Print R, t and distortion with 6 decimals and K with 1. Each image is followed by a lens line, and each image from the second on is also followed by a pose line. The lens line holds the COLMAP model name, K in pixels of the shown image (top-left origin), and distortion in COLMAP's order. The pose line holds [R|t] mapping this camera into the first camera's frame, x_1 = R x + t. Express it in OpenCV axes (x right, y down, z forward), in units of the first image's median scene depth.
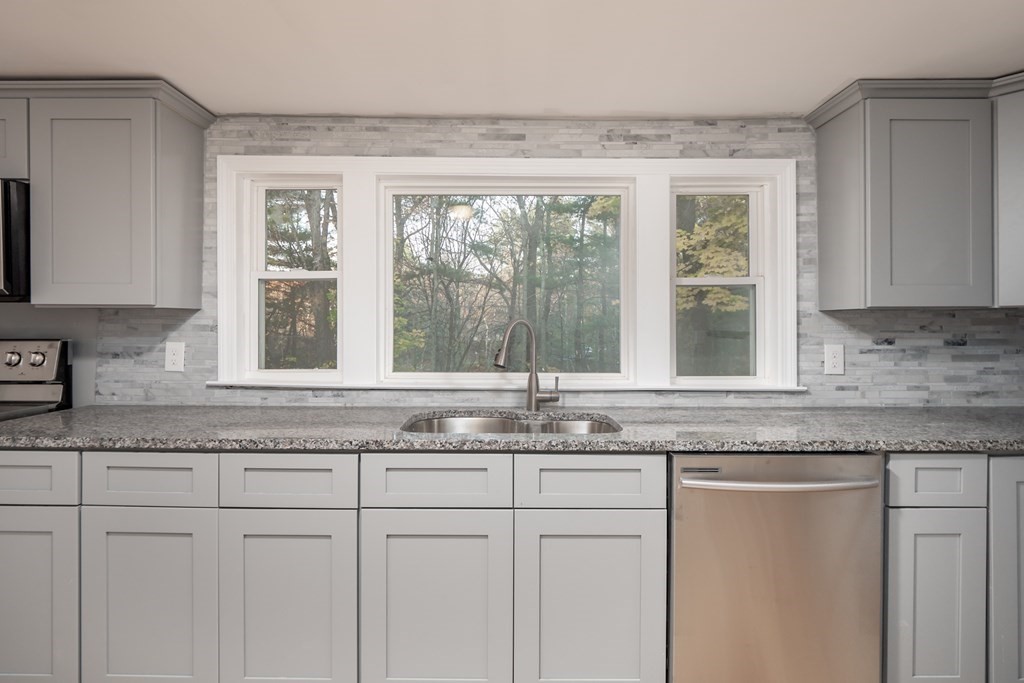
lens RADIAL K [[519.5, 0, 503.3], [0, 519.5, 329.9], [0, 0, 1]] dist [-0.004420, -0.003013]
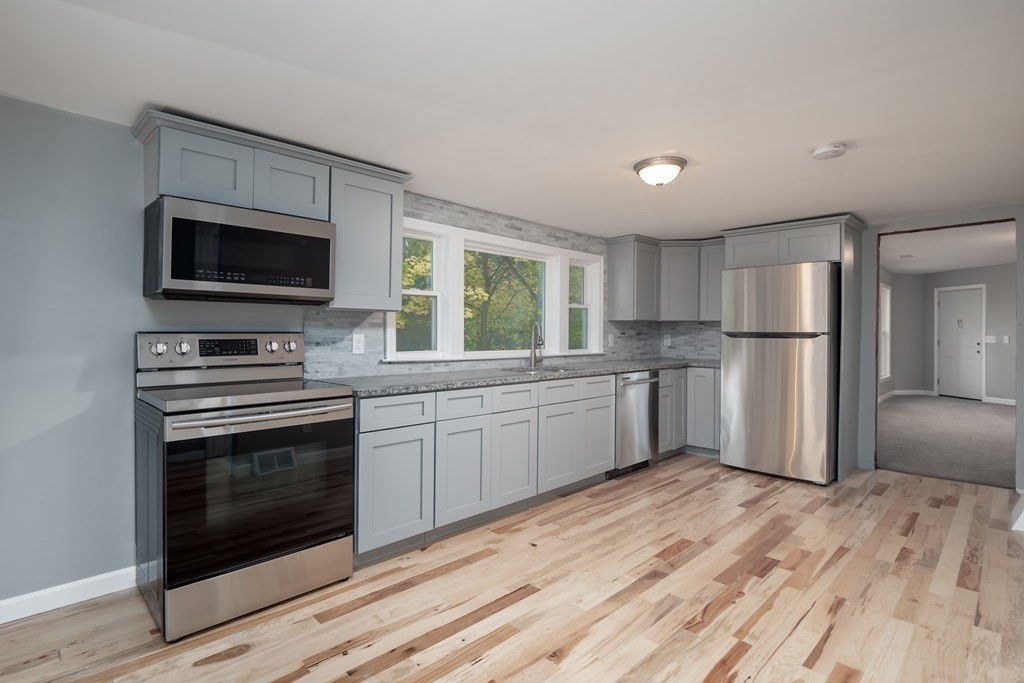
lens RADIAL K [[498.5, 0, 509.5], [0, 498.5, 331.4], [0, 0, 1]] dist [-0.011110, -0.001683]
pose [[0.709686, 0.002099, 0.704515, -1.328502], [-0.006005, 0.999977, 0.003071, 0.008756], [-0.704493, -0.006410, 0.709682, -0.311501]]
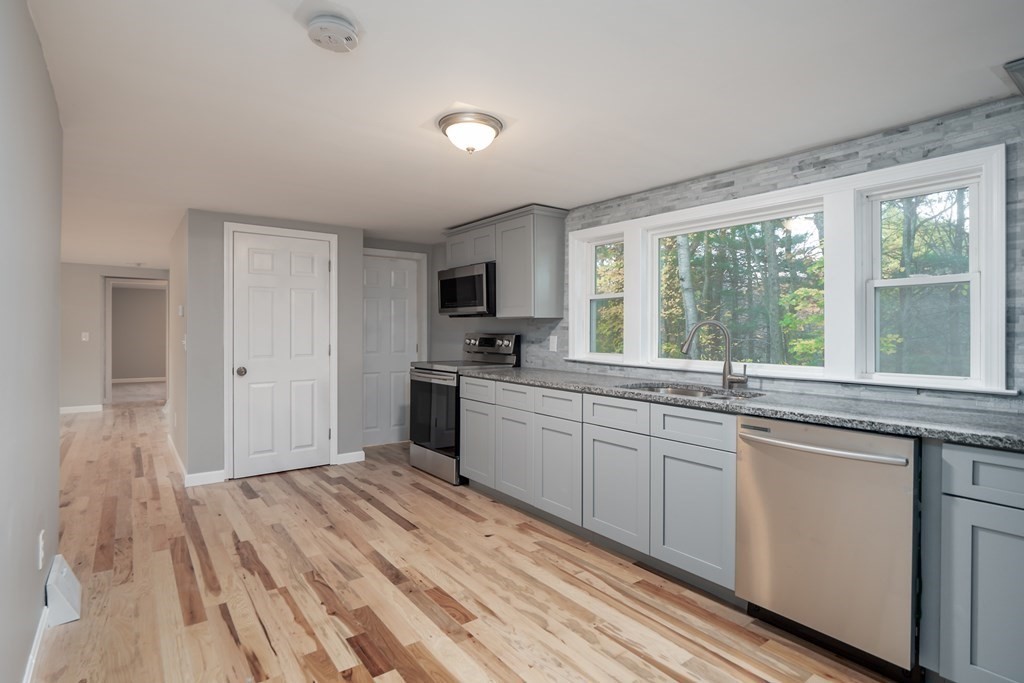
lens RADIAL K [[519.5, 0, 508.7], [0, 519.5, 335.0], [0, 0, 1]] dist [-0.004420, -0.003013]
pose [[0.605616, 0.007626, -0.795721, 0.753726], [-0.005072, 0.999971, 0.005724, 0.010753], [0.795741, 0.000569, 0.605637, -0.256794]]
